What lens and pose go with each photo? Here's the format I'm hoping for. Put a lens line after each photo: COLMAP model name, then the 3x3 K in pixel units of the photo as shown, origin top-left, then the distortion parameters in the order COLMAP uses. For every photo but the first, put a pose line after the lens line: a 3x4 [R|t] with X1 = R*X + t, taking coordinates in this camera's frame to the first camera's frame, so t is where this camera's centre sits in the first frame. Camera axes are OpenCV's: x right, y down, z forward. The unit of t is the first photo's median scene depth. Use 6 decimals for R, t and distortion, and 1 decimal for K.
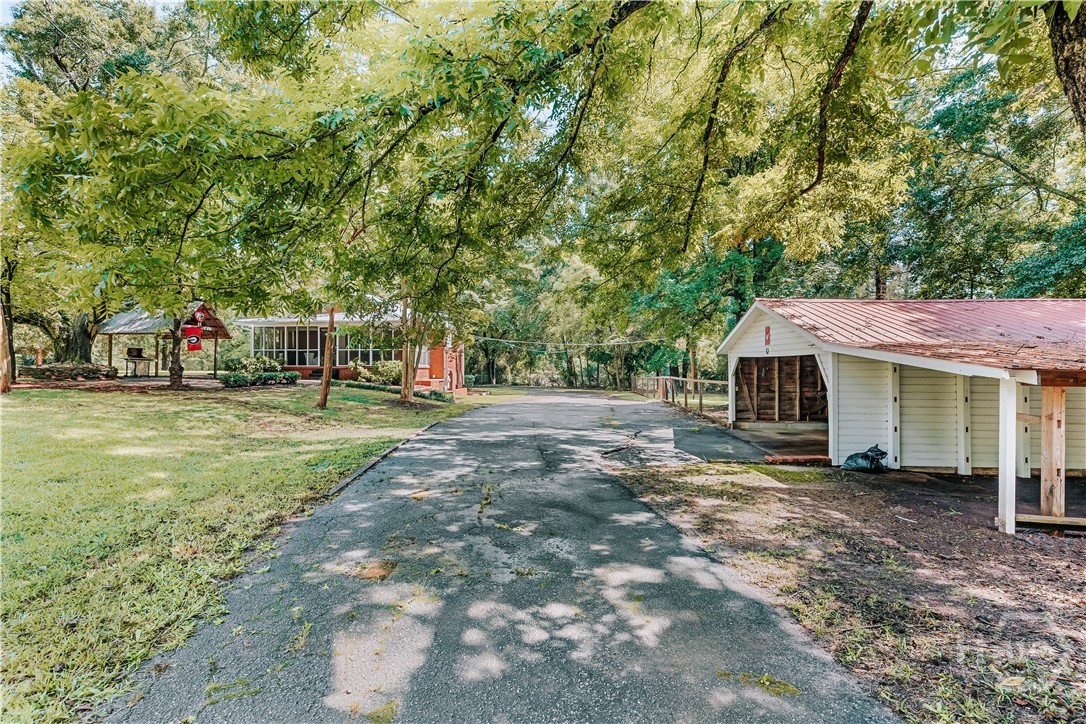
lens RADIAL K [[503.9, 0, 544.4], [0, 503.9, 356.6], [0, 0, 1]] dist [0.000357, 0.000157]
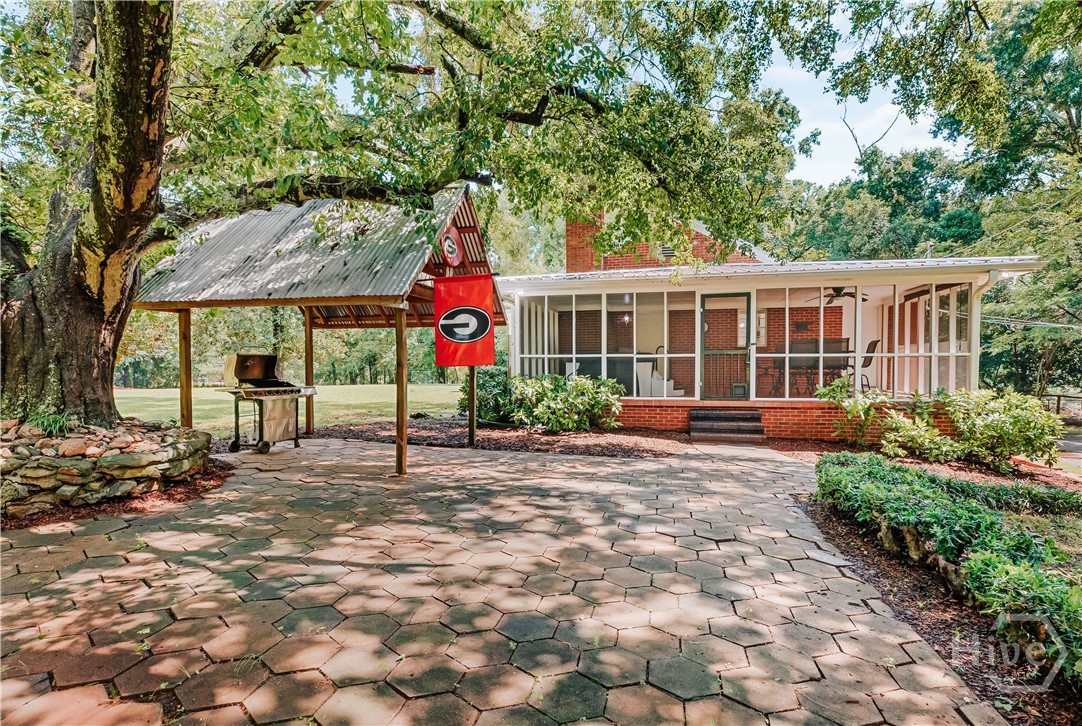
lens RADIAL K [[502.1, 0, 539.9], [0, 502.1, 366.3], [0, 0, 1]] dist [0.000357, 0.000157]
pose [[0.991652, -0.001789, -0.128932, -0.630765], [0.004656, 0.999748, 0.021938, -0.017819], [0.128860, -0.022355, 0.991411, 0.749868]]
